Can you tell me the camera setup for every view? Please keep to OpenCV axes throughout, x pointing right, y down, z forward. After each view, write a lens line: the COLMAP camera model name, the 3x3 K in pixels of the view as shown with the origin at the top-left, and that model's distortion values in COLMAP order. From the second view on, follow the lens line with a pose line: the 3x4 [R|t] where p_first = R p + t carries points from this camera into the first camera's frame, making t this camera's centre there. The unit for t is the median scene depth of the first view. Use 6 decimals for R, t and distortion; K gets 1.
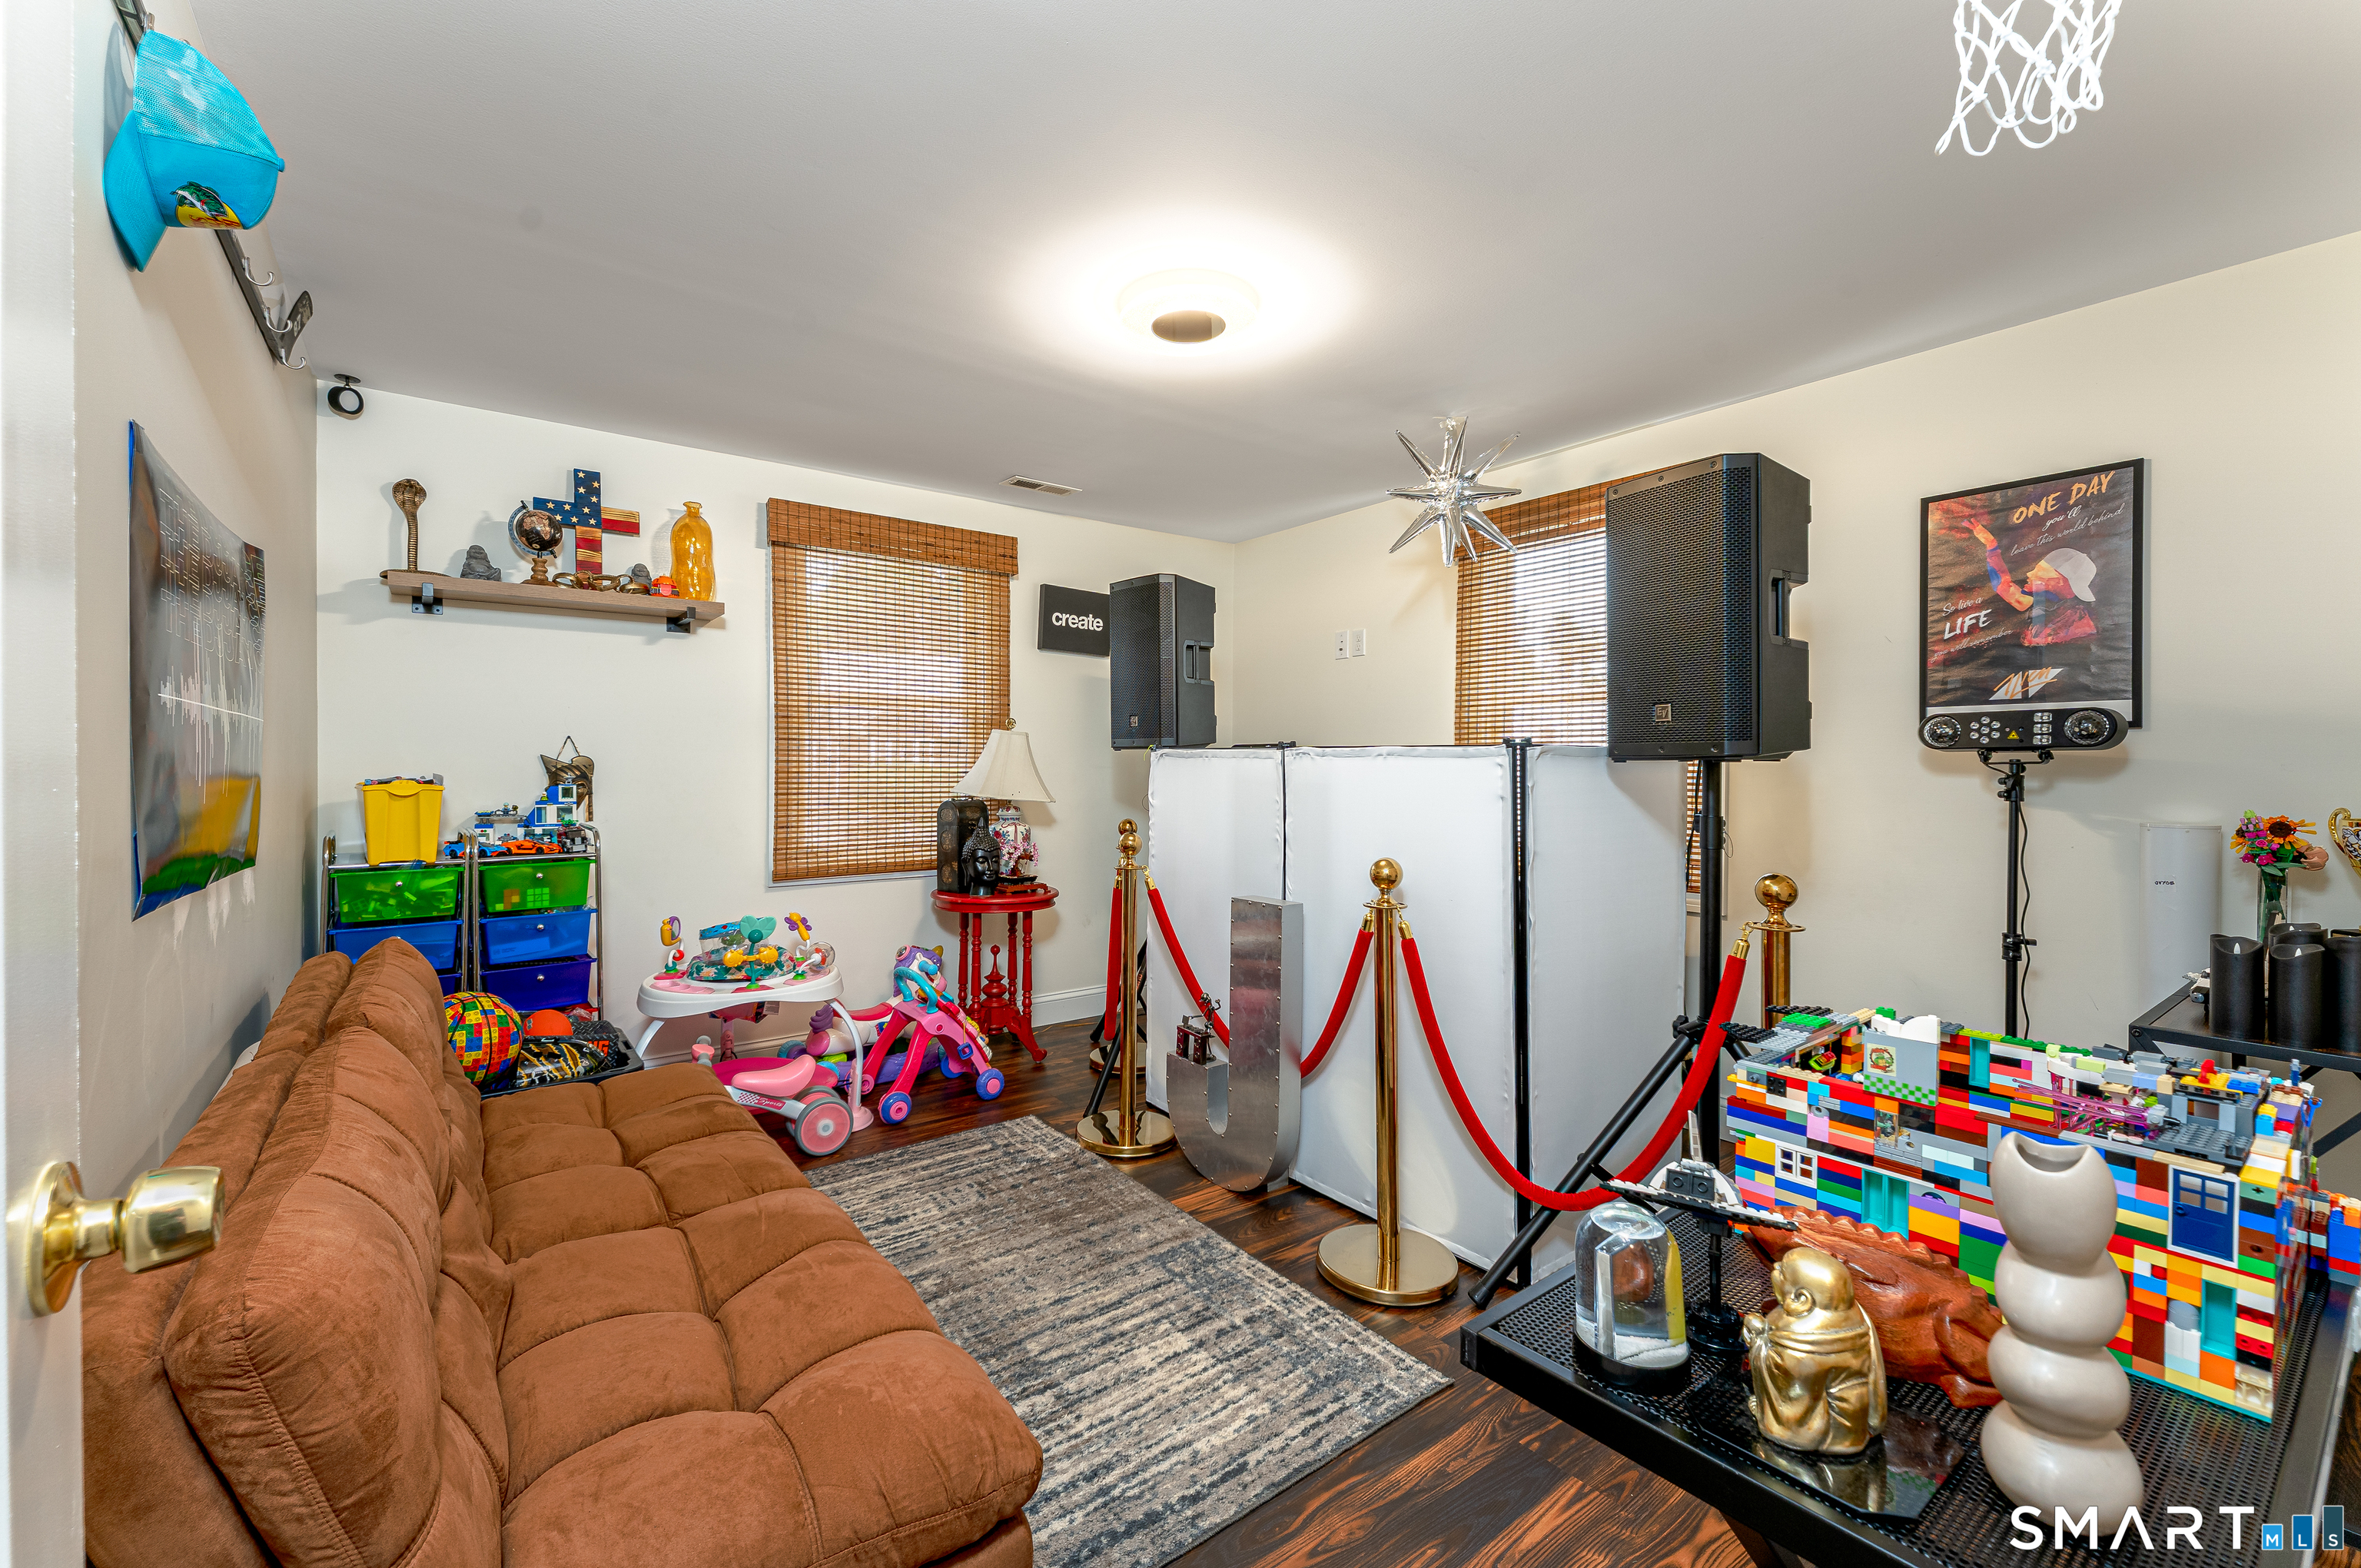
lens RADIAL K [[951.2, 0, 1164.1], [0, 951.2, 787.8], [0, 0, 1]] dist [0.002247, 0.000128]
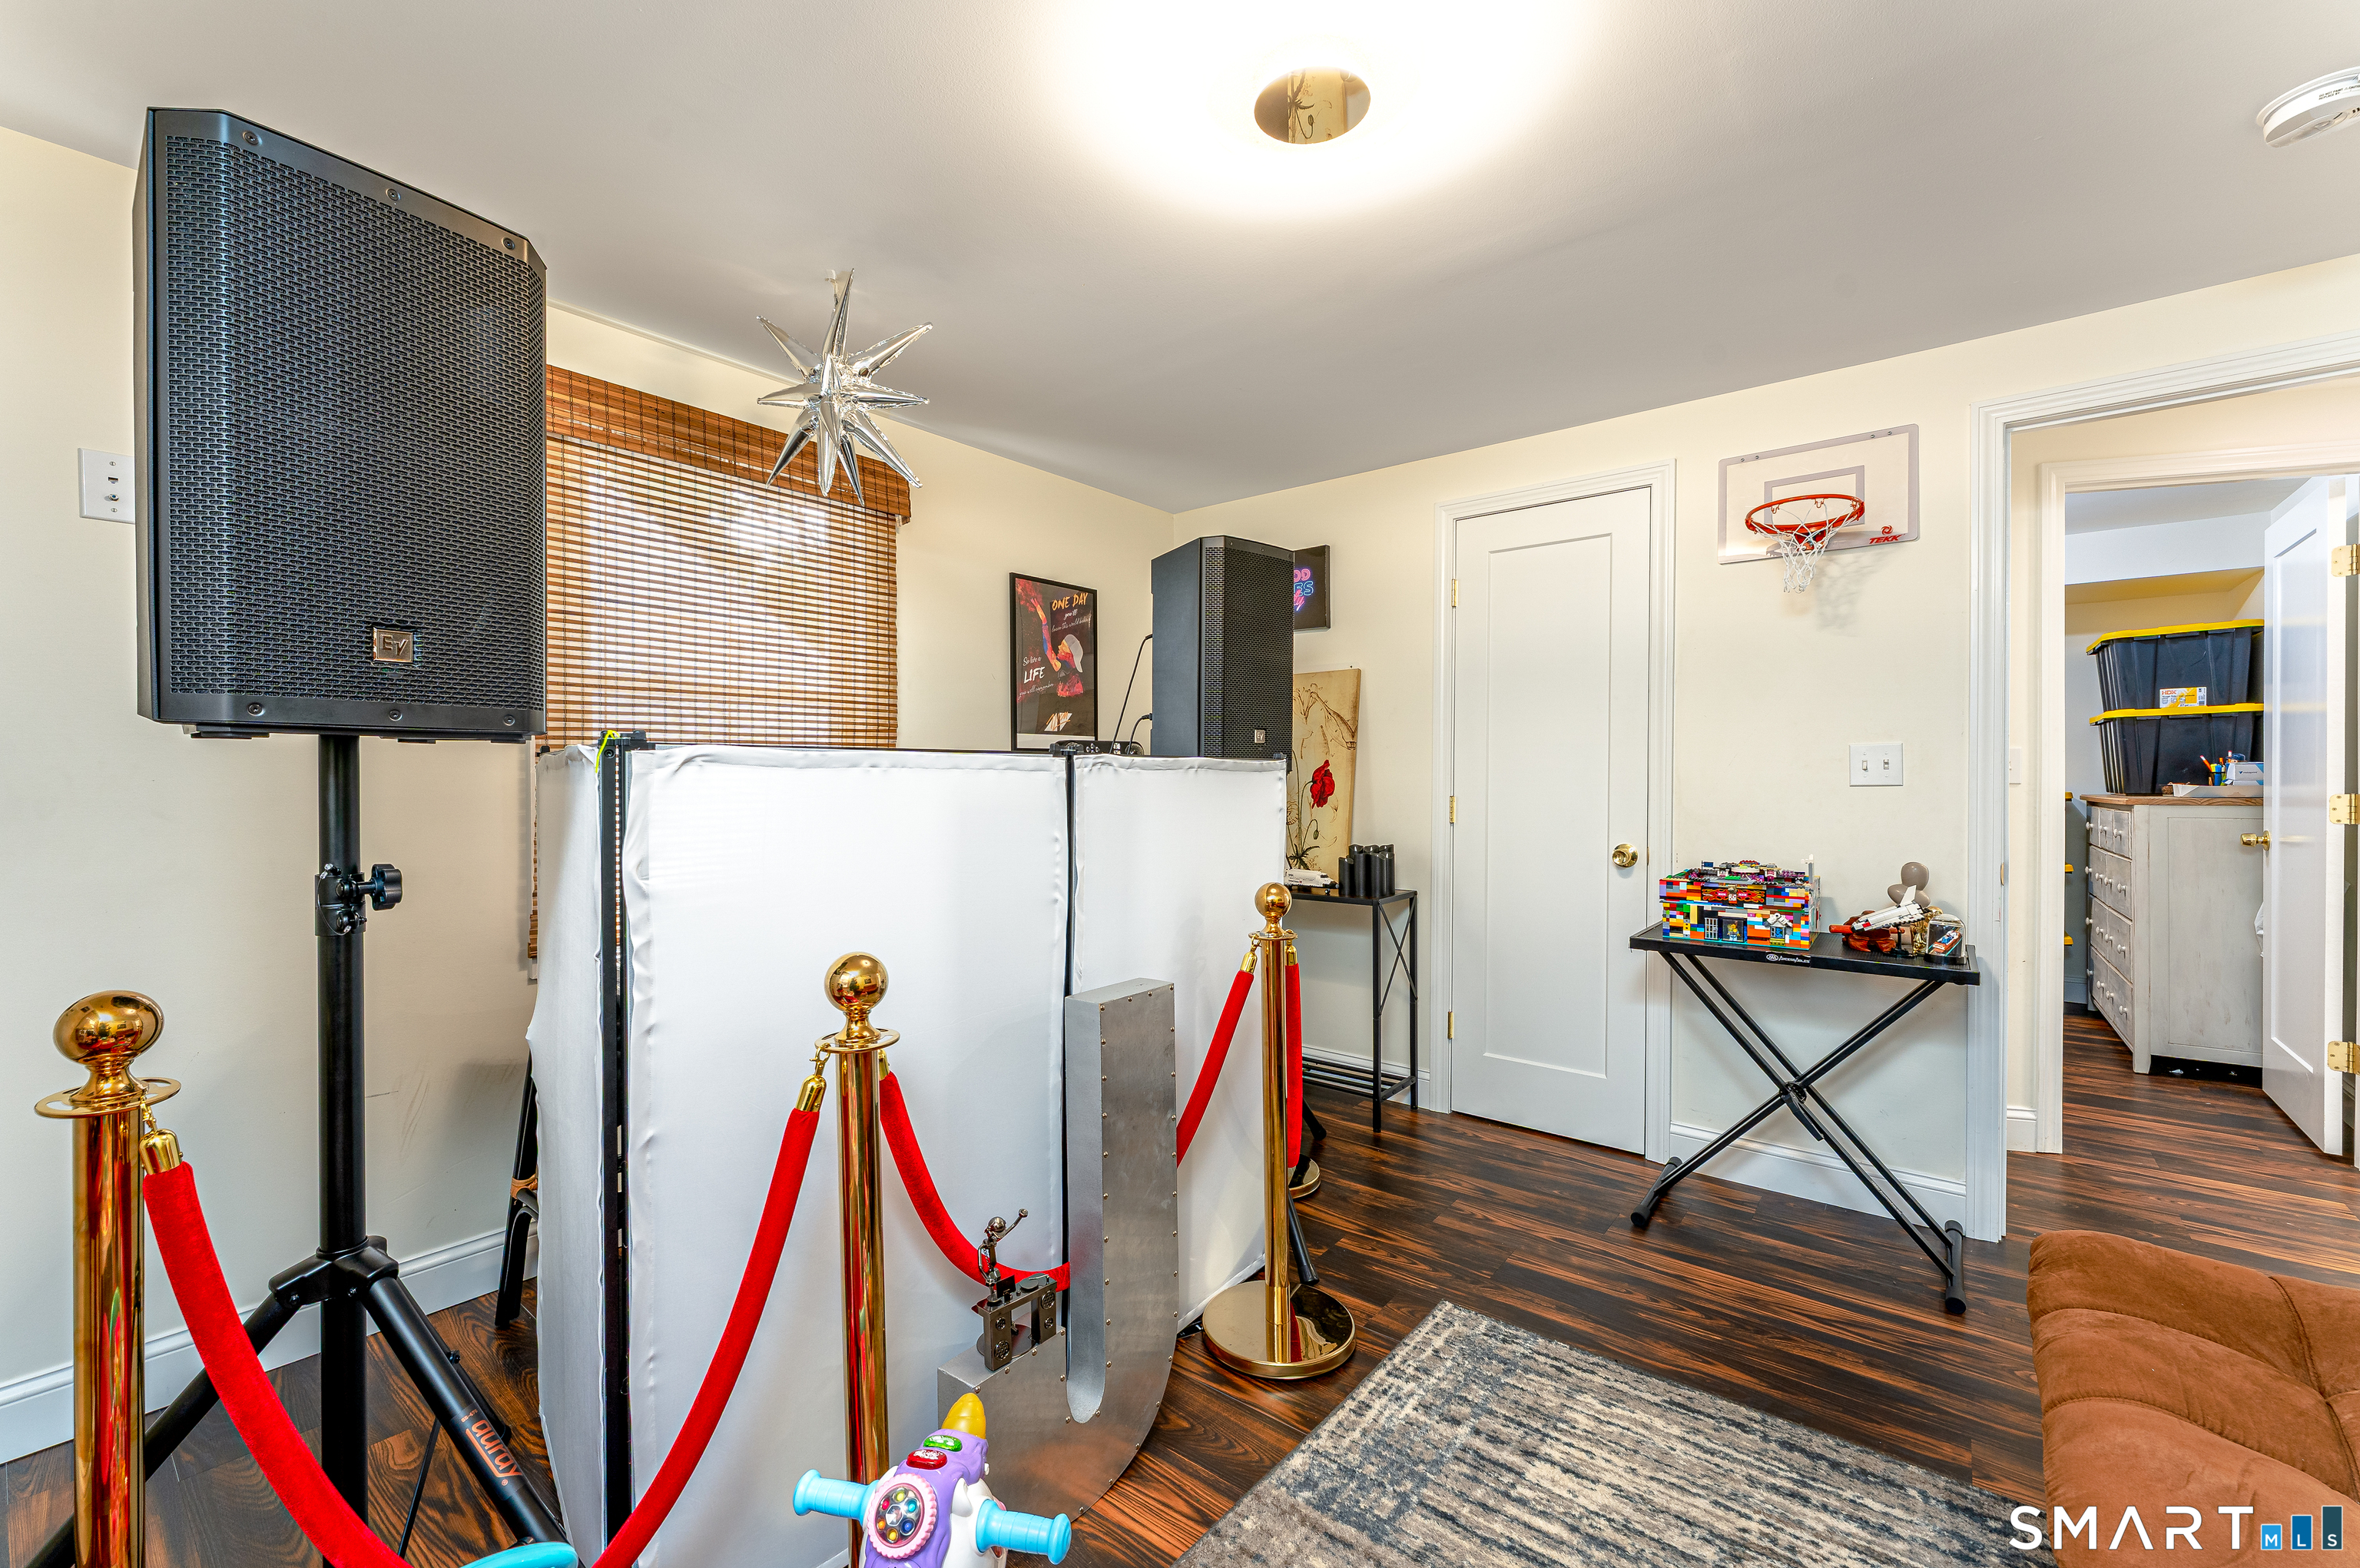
lens RADIAL K [[950.8, 0, 1163.6], [0, 950.8, 787.8], [0, 0, 1]] dist [0.002247, 0.000128]
pose [[-0.234239, -0.014763, 0.972067, -0.647777], [0.019296, 0.999617, 0.019831, -0.038005], [-0.971988, 0.023402, -0.233864, 1.372972]]
